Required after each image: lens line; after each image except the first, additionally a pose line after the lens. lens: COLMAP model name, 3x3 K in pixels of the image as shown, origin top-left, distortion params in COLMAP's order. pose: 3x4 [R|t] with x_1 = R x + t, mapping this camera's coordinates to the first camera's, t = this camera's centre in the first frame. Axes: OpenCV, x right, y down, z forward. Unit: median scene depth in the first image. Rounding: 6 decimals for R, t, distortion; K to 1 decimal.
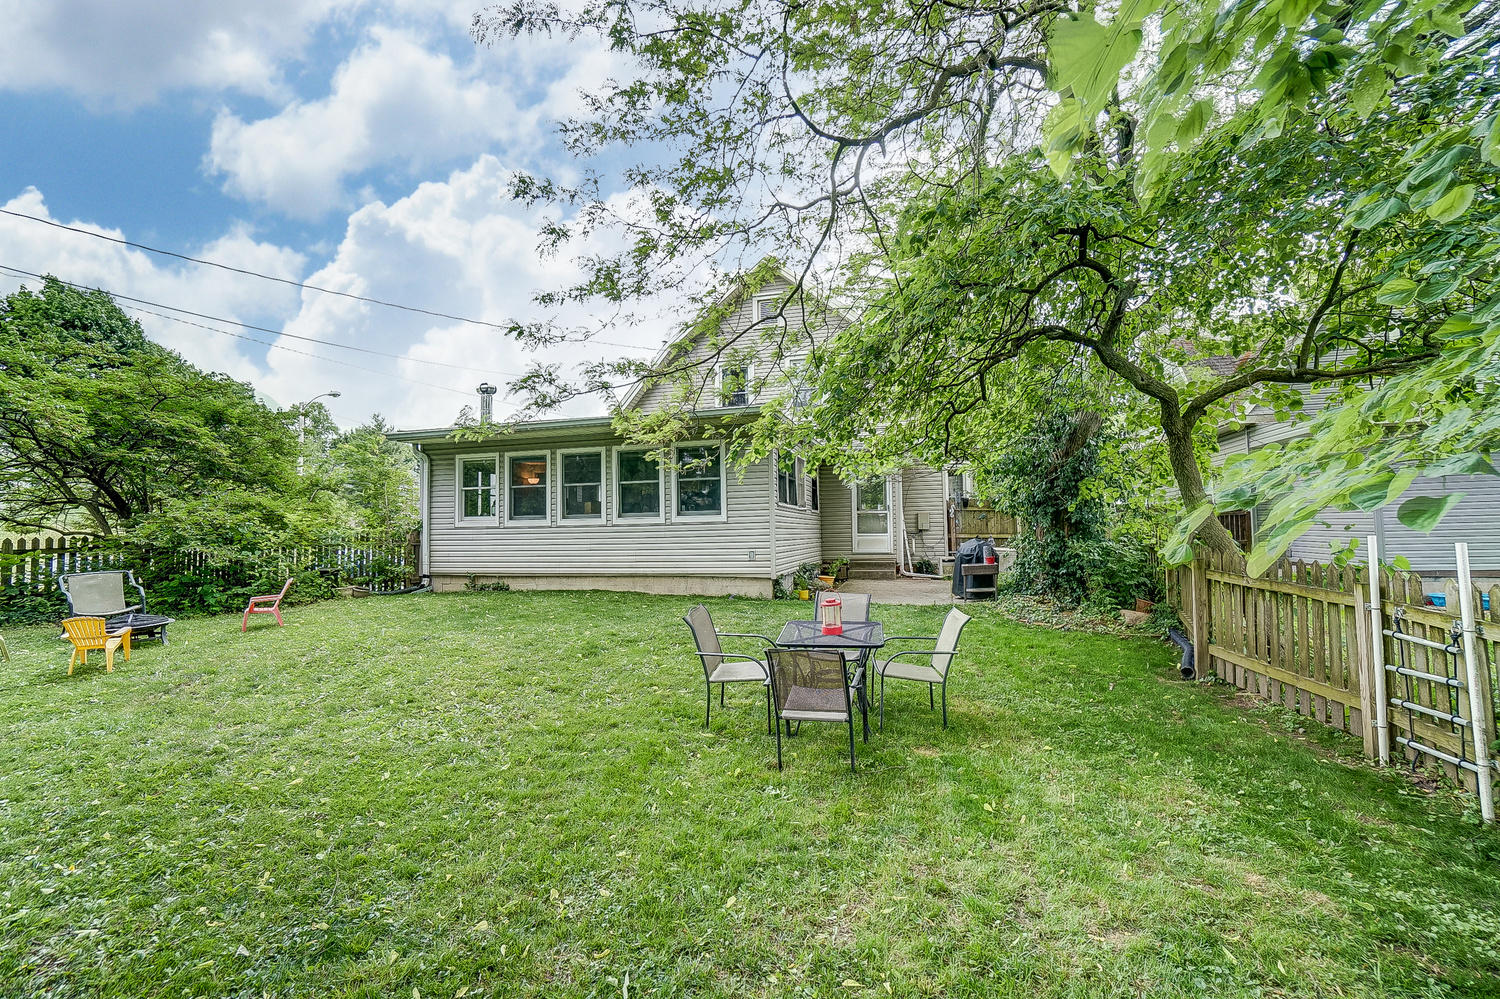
lens RADIAL K [[659.3, 0, 750.2], [0, 659.3, 502.1], [0, 0, 1]] dist [-0.001303, 0.001464]
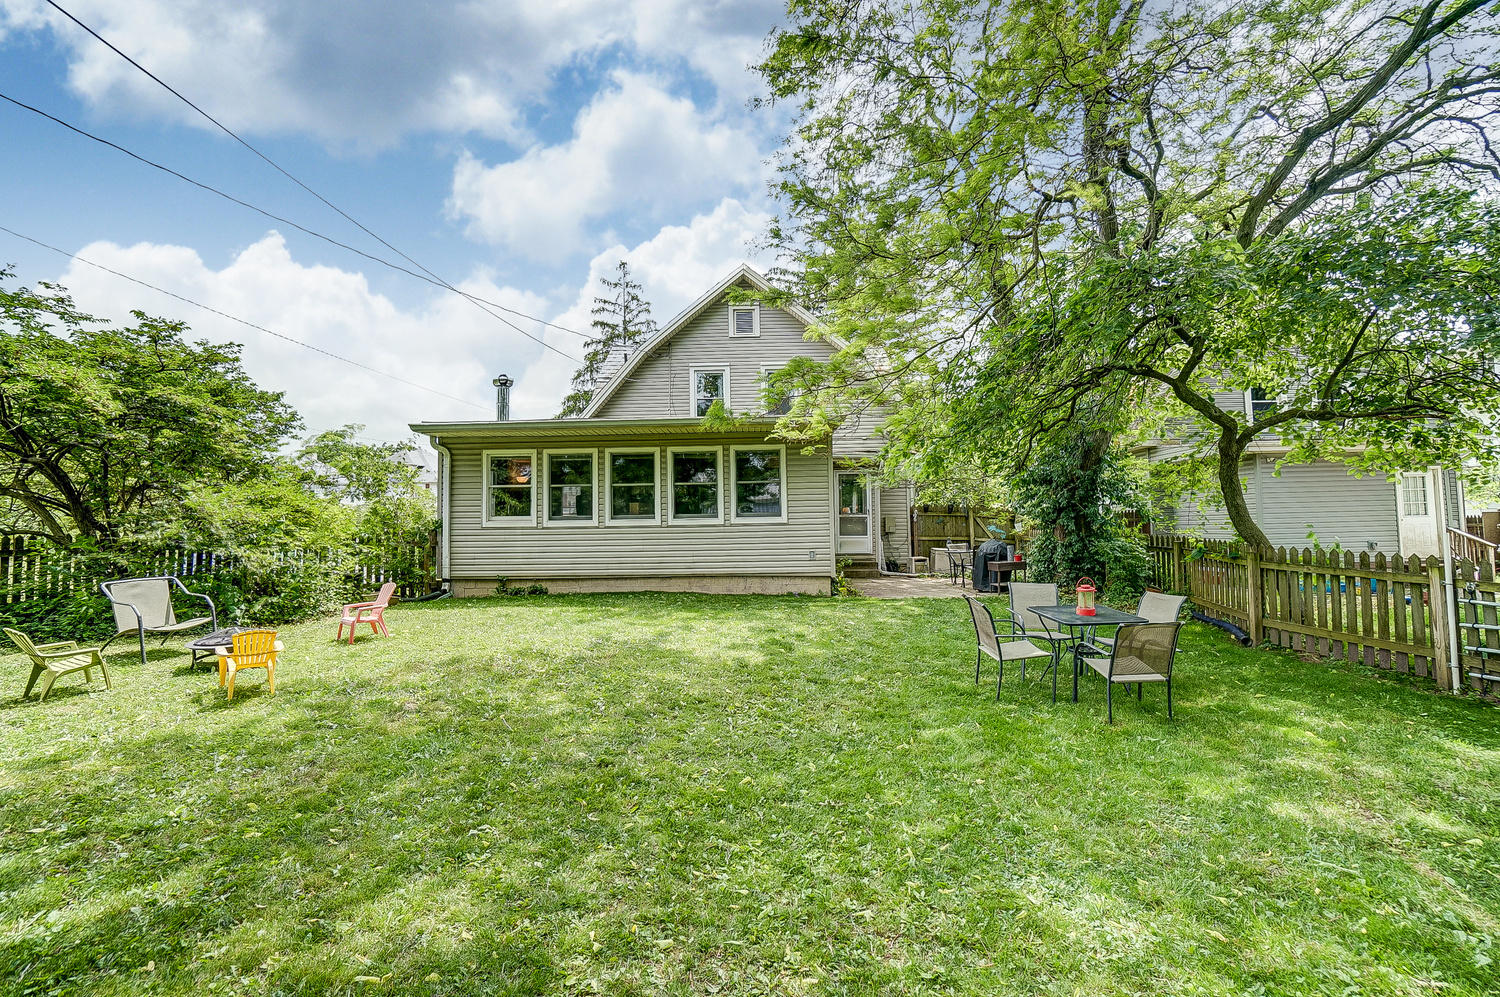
lens RADIAL K [[659.3, 0, 750.3], [0, 659.3, 498.1], [0, 0, 1]] dist [-0.001303, 0.001464]
pose [[0.968175, 0.016509, 0.249731, -0.336334], [-0.012750, 0.999780, -0.016661, 0.007661], [-0.249951, 0.012947, 0.968172, 0.000140]]
